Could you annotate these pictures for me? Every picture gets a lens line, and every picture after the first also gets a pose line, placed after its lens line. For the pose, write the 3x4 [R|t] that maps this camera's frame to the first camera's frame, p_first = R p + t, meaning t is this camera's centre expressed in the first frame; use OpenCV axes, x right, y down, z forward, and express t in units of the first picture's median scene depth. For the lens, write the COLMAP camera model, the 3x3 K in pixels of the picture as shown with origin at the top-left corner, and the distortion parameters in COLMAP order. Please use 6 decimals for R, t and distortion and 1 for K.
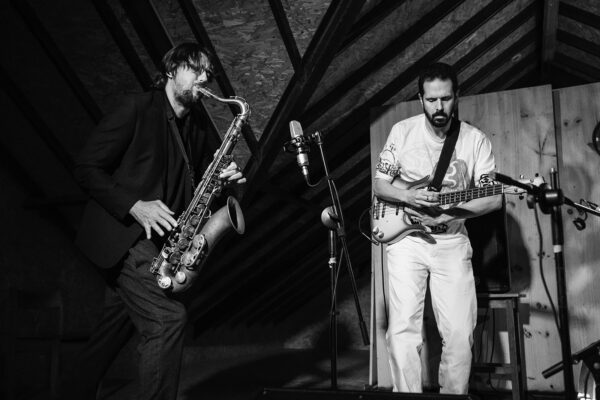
lens RADIAL K [[606.5, 0, 301.9], [0, 606.5, 198.2], [0, 0, 1]] dist [-0.004574, 0.000000]
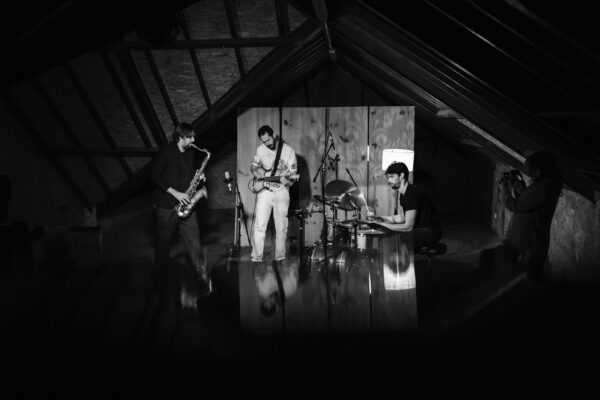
lens RADIAL K [[606.5, 0, 266.7], [0, 606.5, 213.6], [0, 0, 1]] dist [-0.004574, 0.000000]
pose [[0.971189, -0.031761, 0.236183, -0.307965], [-0.044204, 0.949870, 0.309505, -0.505002], [-0.234174, -0.311028, 0.921100, -1.048552]]
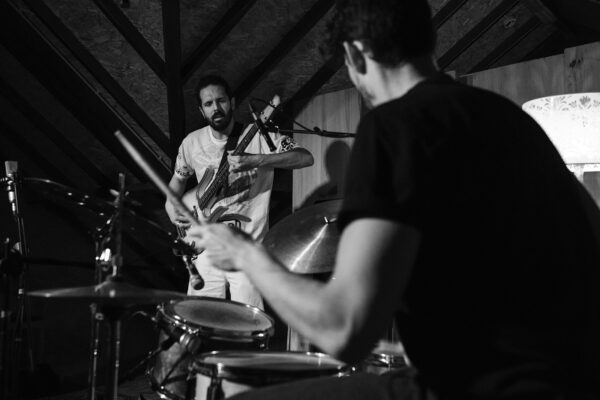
lens RADIAL K [[641.8, 0, 292.0], [0, 641.8, 204.1], [0, 0, 1]] dist [-0.009766, 0.000000]
pose [[0.949918, -0.004279, -0.312470, 0.501794], [0.027532, 0.997164, 0.070041, -0.069918], [0.311284, -0.075136, 0.947342, 0.033264]]
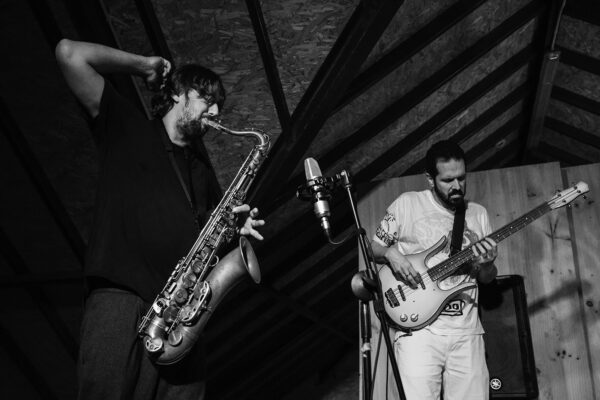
lens RADIAL K [[606.5, 0, 301.4], [0, 606.5, 198.4], [0, 0, 1]] dist [-0.004574, 0.000000]
pose [[0.995714, 0.034981, 0.085621, -0.052363], [-0.019972, 0.985199, -0.170247, 0.030466], [-0.090309, 0.167807, 0.981675, 0.160441]]
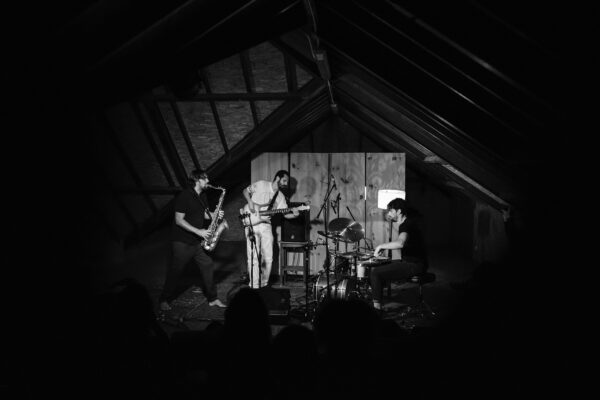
lens RADIAL K [[606.5, 0, 304.7], [0, 606.5, 205.4], [0, 0, 1]] dist [-0.004574, 0.000000]
pose [[0.961996, -0.003031, 0.273047, -0.354293], [-0.060433, 0.972780, 0.223714, -0.547012], [-0.266292, -0.231713, 0.935627, -1.341516]]
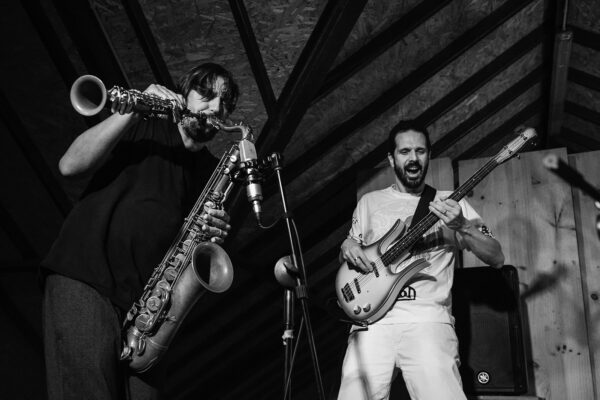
lens RADIAL K [[606.5, 0, 300.9], [0, 606.5, 198.5], [0, 0, 1]] dist [-0.004574, 0.000000]
pose [[0.999279, 0.037299, 0.007055, 0.030905], [-0.035788, 0.987652, -0.152520, 0.031179], [-0.012657, 0.152158, 0.988275, 0.169828]]
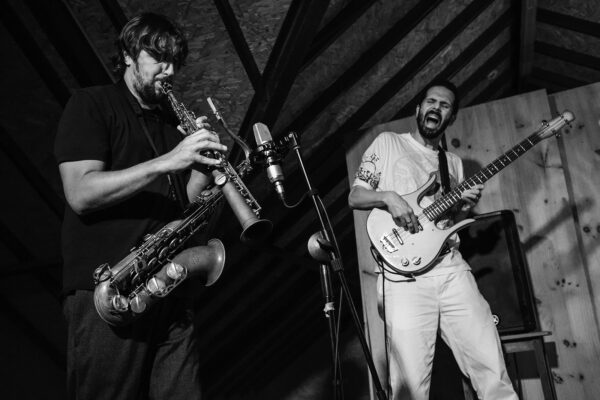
lens RADIAL K [[606.5, 0, 300.9], [0, 606.5, 198.1], [0, 0, 1]] dist [-0.004574, 0.000000]
pose [[0.995022, -0.083639, 0.054176, -0.005762], [0.088401, 0.991784, -0.092463, 0.022229], [-0.045997, 0.096792, 0.994241, 0.160458]]
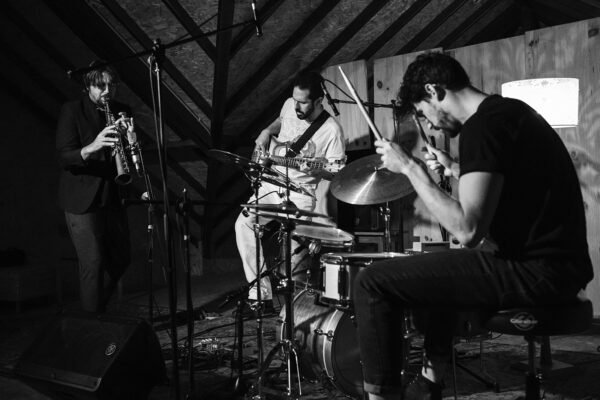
lens RADIAL K [[606.5, 0, 303.7], [0, 606.5, 198.0], [0, 0, 1]] dist [-0.004574, 0.000000]
pose [[0.969694, -0.016169, -0.243786, 0.456040], [0.055887, 0.986032, 0.156902, -0.106887], [0.237844, -0.165771, 0.957053, -0.208570]]
